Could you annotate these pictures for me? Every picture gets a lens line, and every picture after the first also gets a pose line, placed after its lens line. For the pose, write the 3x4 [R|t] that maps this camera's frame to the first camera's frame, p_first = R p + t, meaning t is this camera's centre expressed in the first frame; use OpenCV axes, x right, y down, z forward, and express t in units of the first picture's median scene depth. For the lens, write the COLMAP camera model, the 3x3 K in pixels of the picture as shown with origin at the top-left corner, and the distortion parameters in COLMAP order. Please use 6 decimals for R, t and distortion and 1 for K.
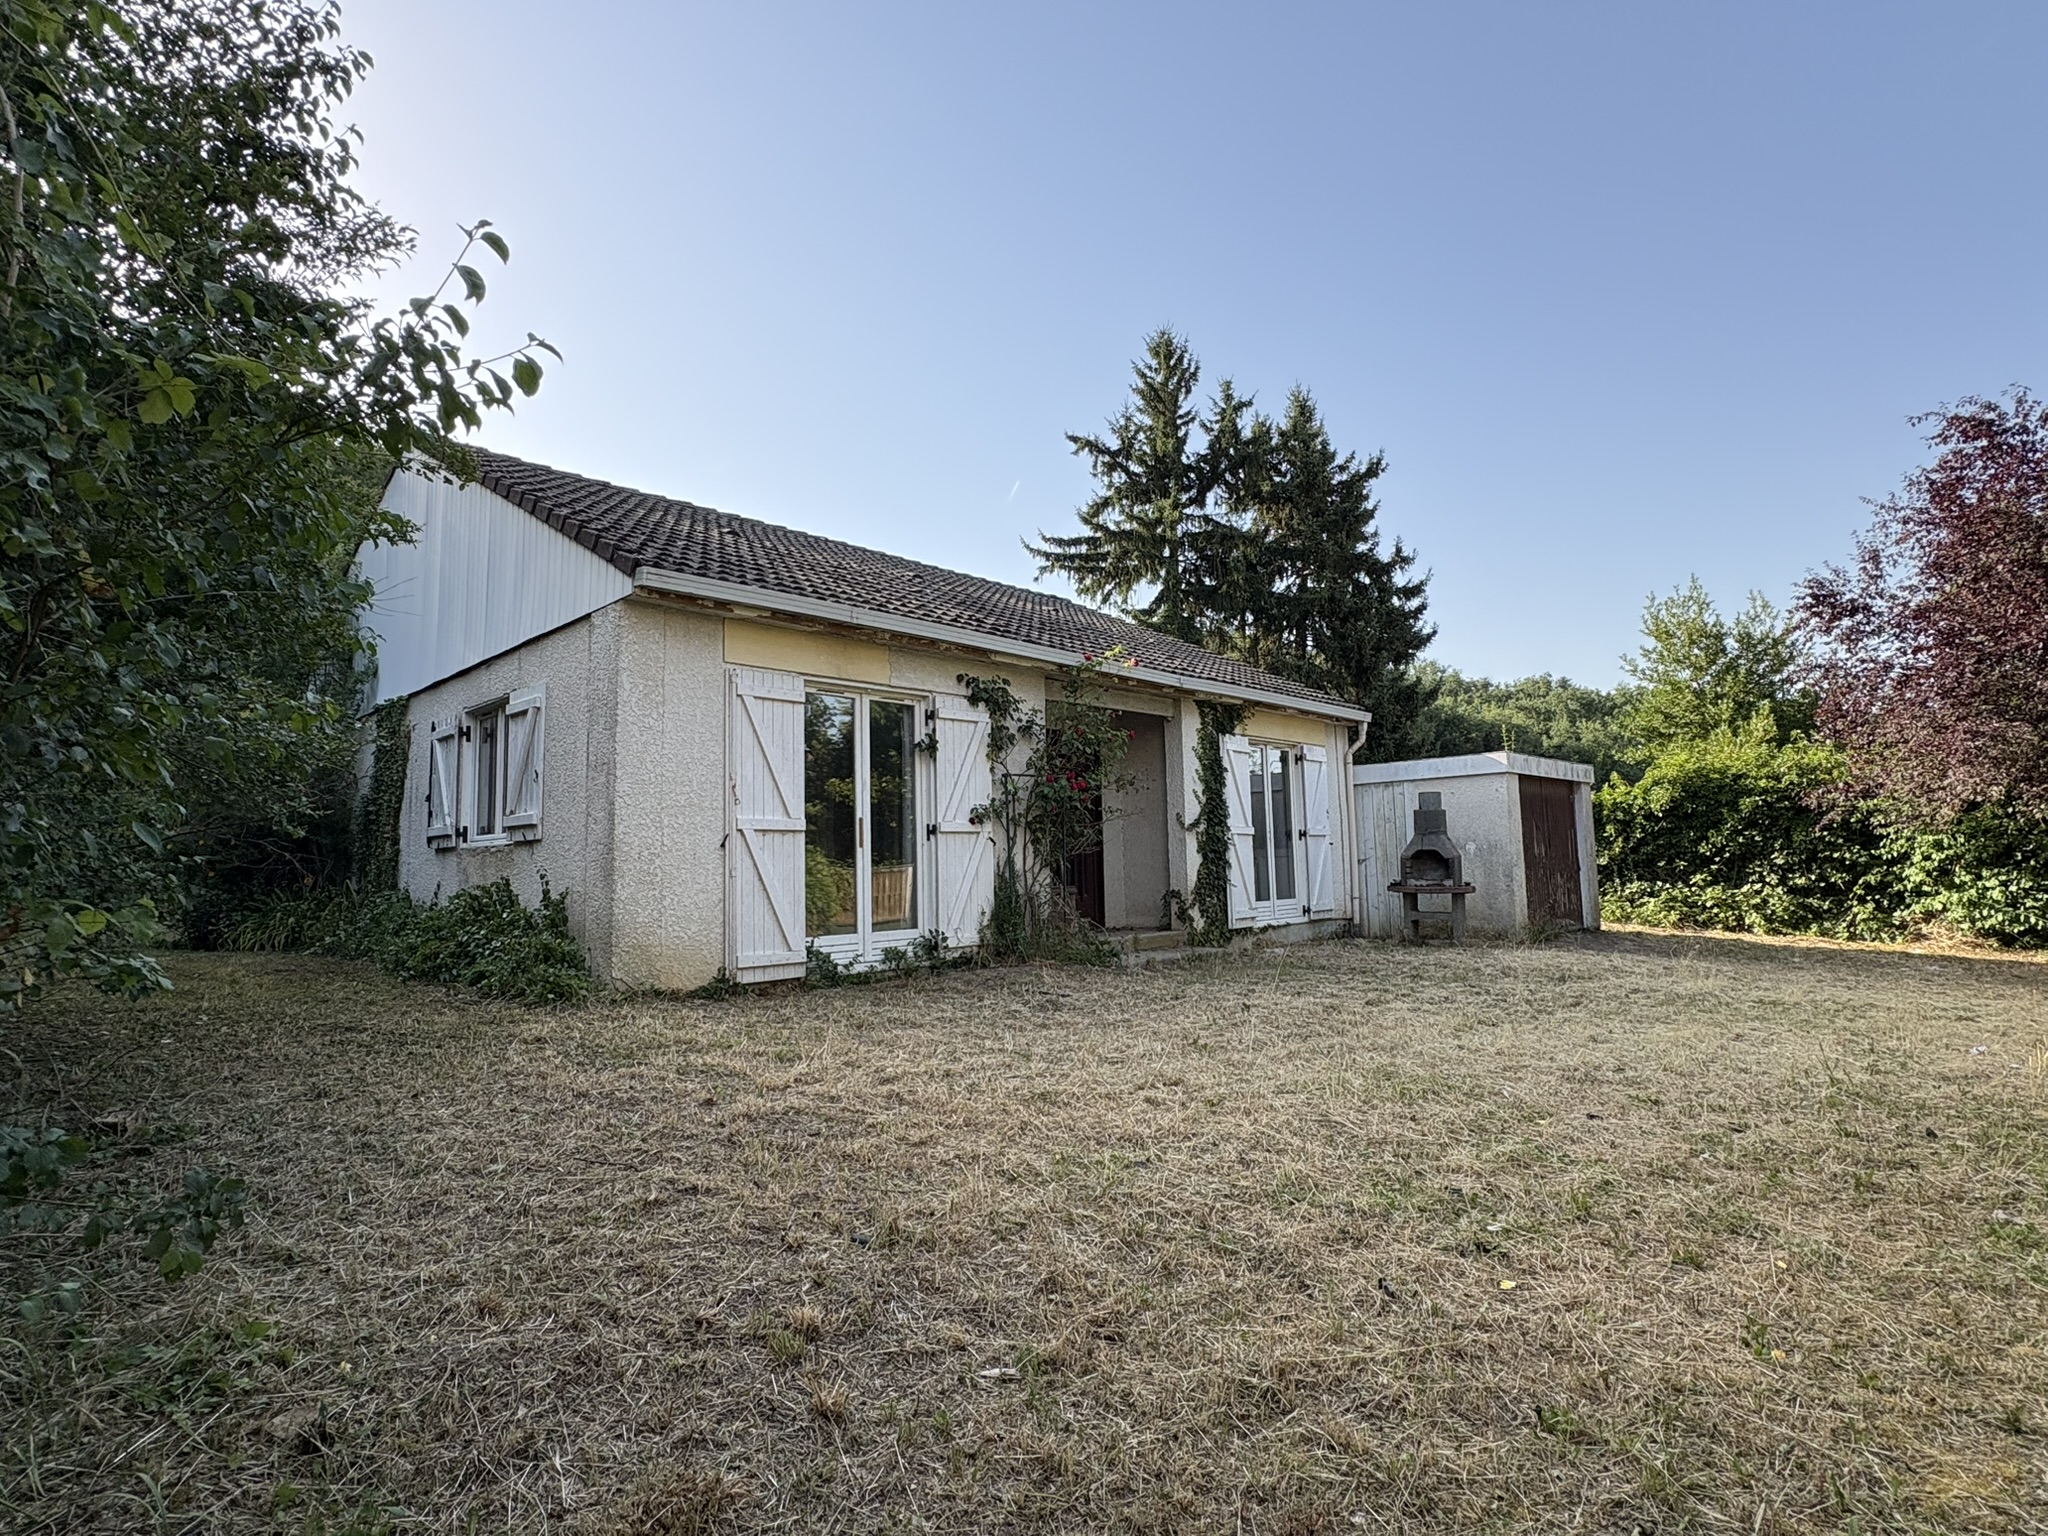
lens RADIAL K [[1011.9, 0, 1024.2], [0, 1011.9, 765.5], [0, 0, 1]] dist [-0.002826, 0.004298]
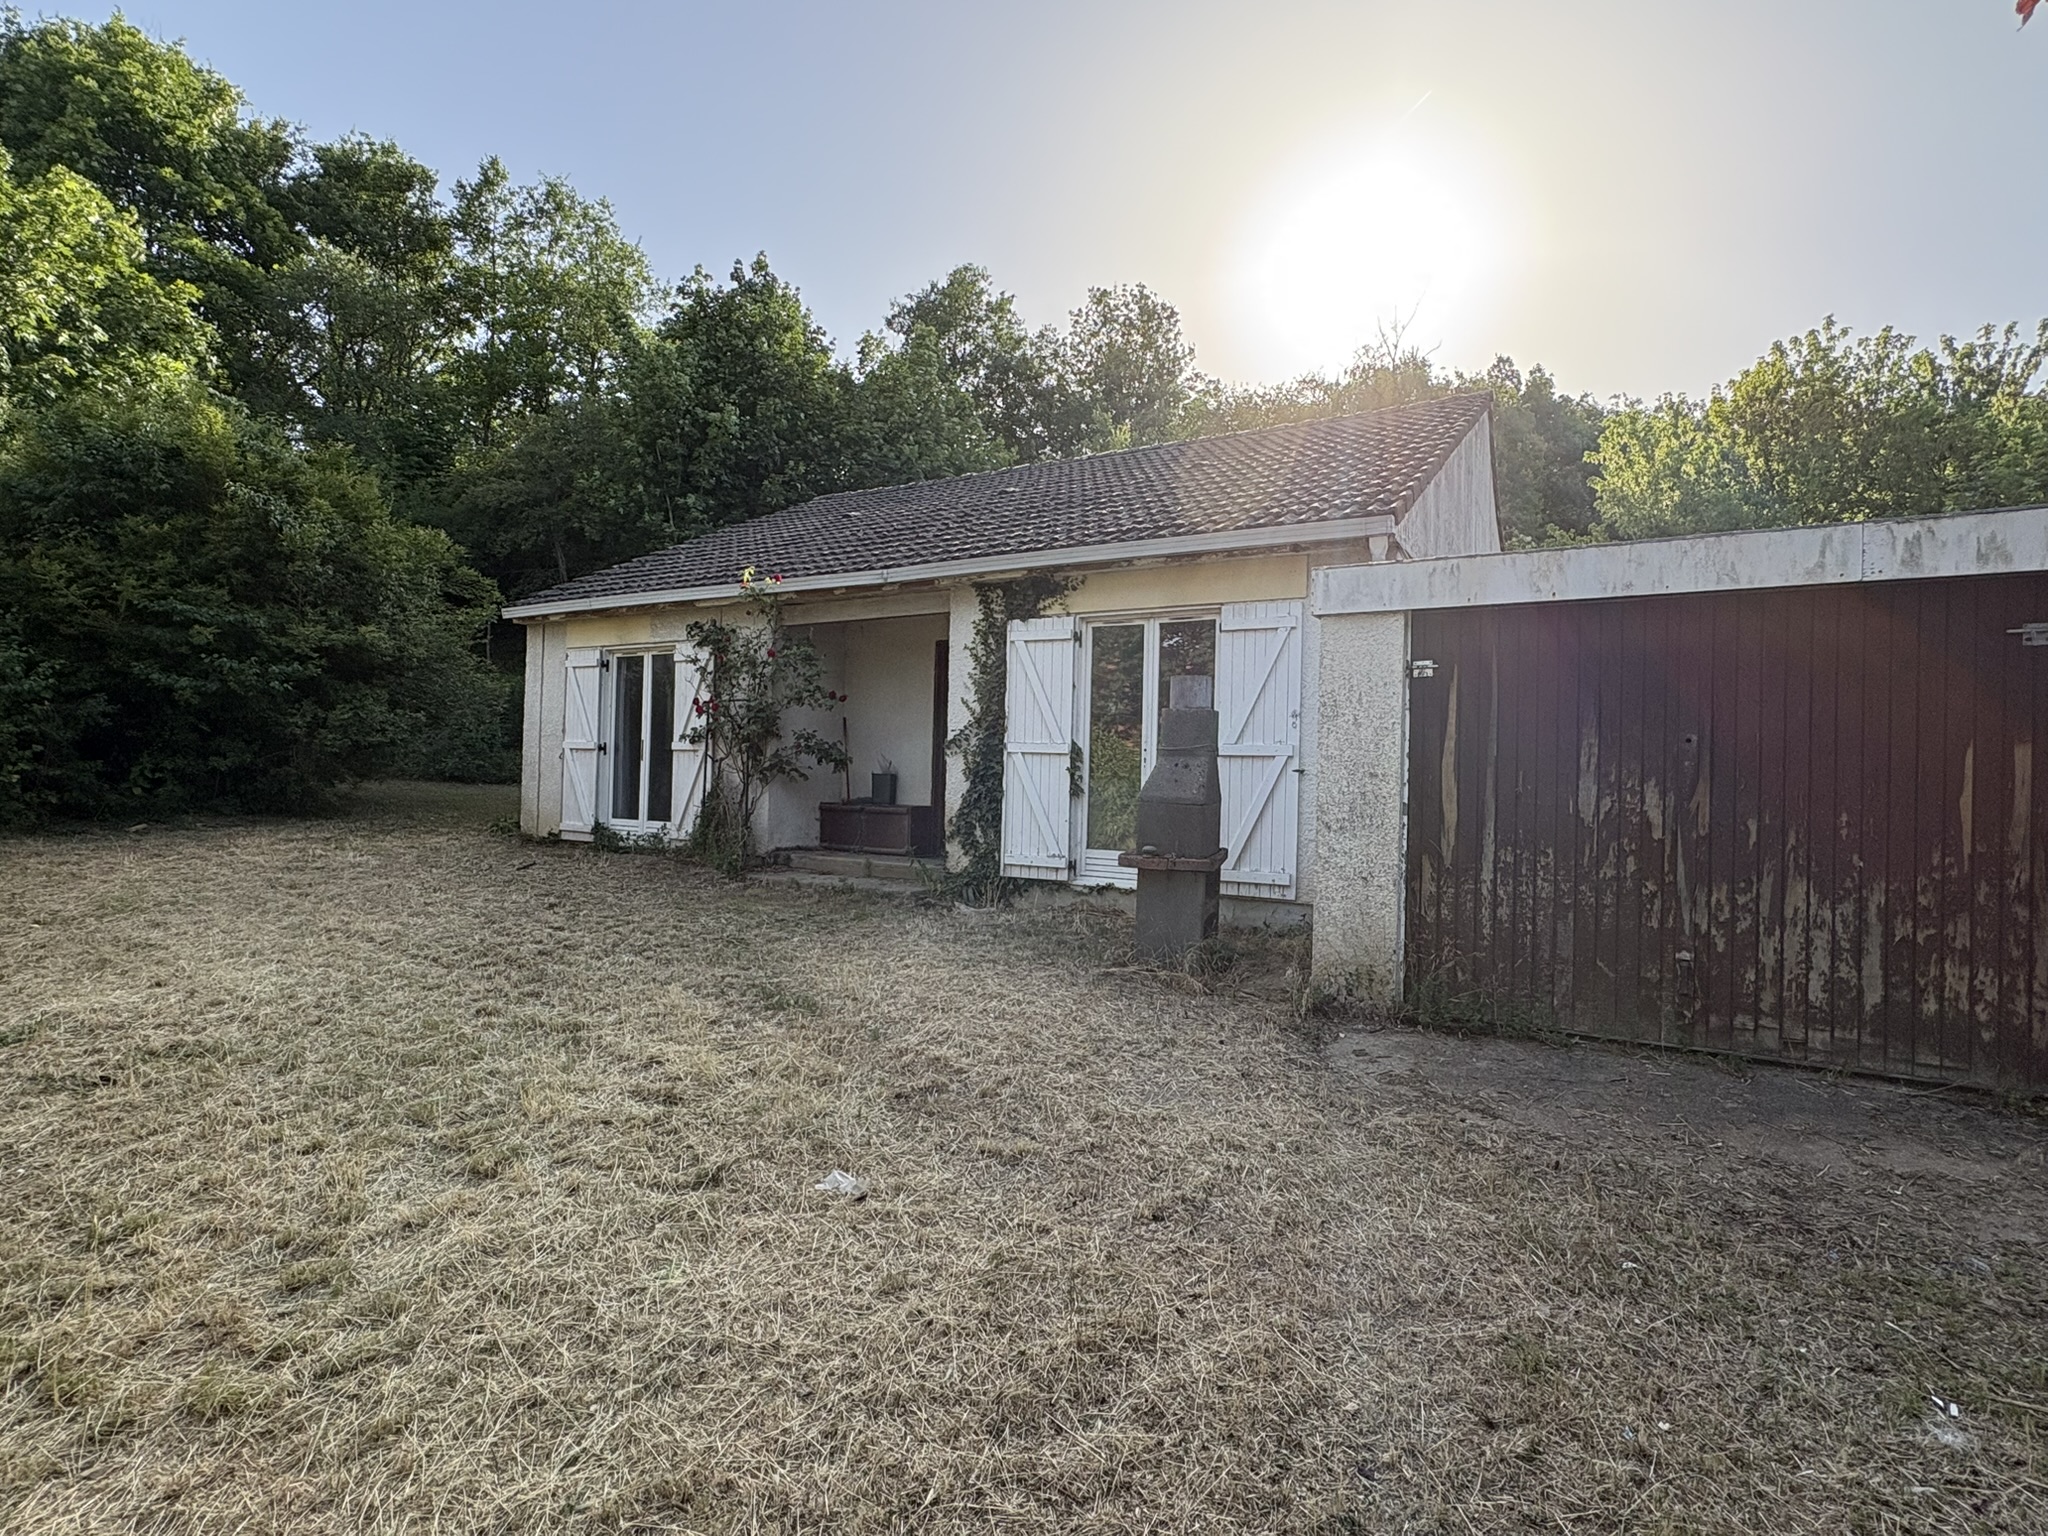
lens RADIAL K [[1011.9, 0, 1024.2], [0, 1011.9, 782.6], [0, 0, 1]] dist [-0.002826, 0.004298]
pose [[0.229770, 0.038977, -0.972464, 0.959502], [0.064063, 0.996425, 0.055074, 0.049105], [0.971134, -0.074954, 0.226452, 0.854753]]
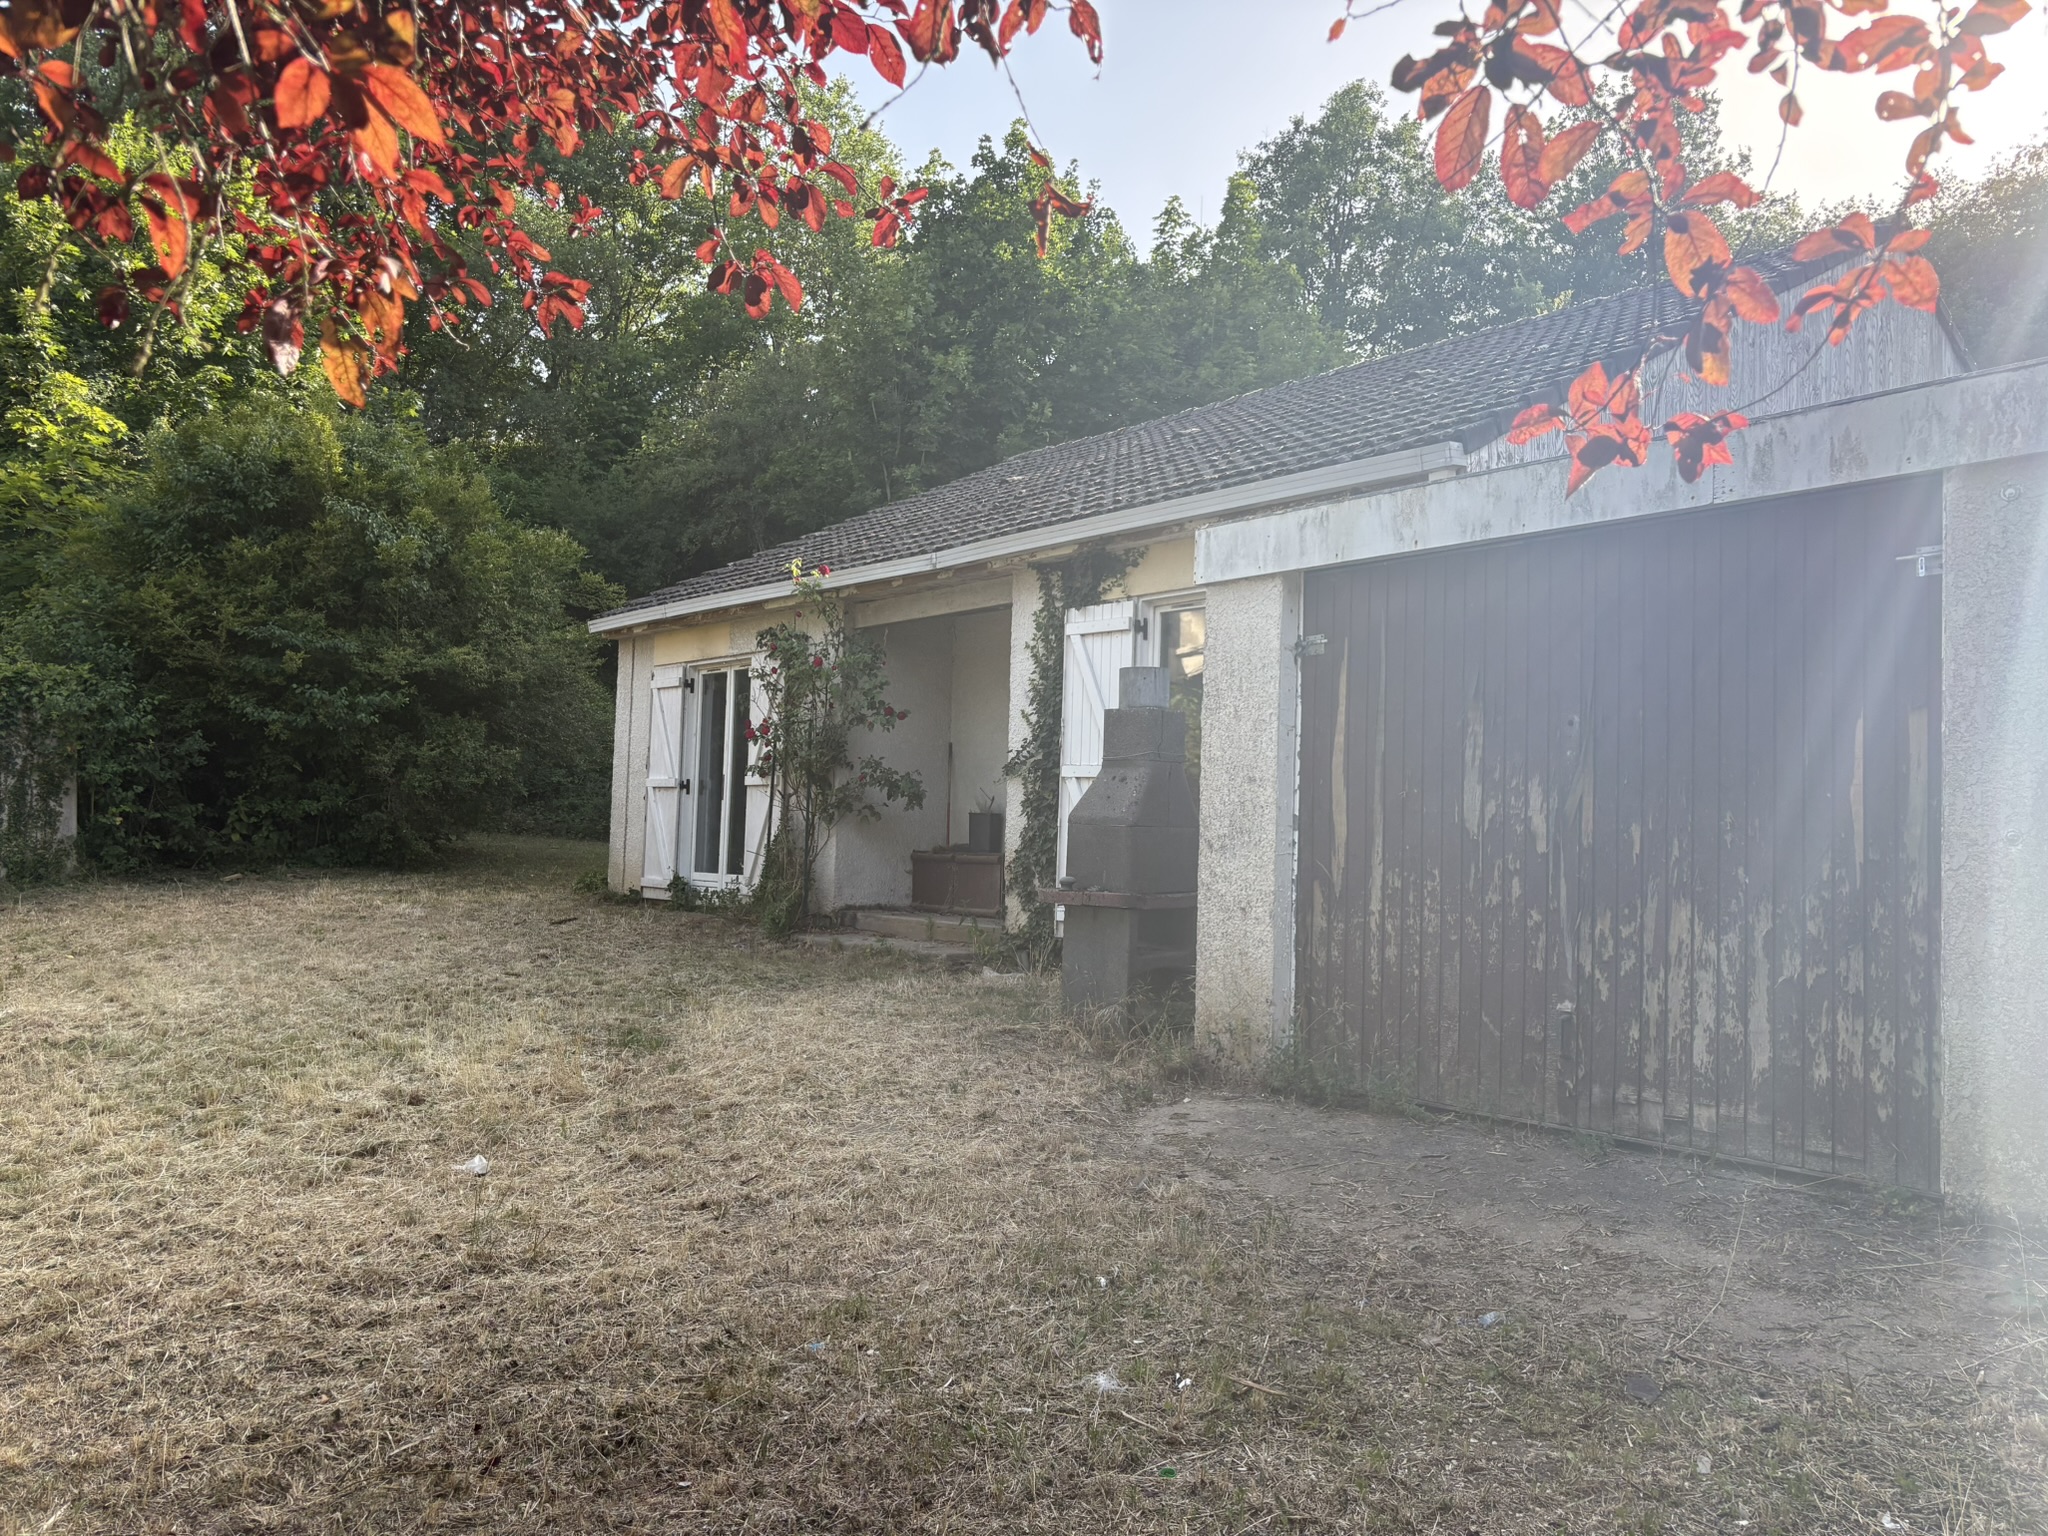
lens RADIAL K [[1549.7, 0, 1023.0], [0, 1549.7, 780.9], [0, 0, 1]] dist [0.047998, -0.008287]
pose [[-0.105369, -0.014578, -0.994326, 1.119216], [0.070633, 0.997257, -0.022106, 0.088436], [0.991922, -0.072562, -0.104050, 1.090560]]
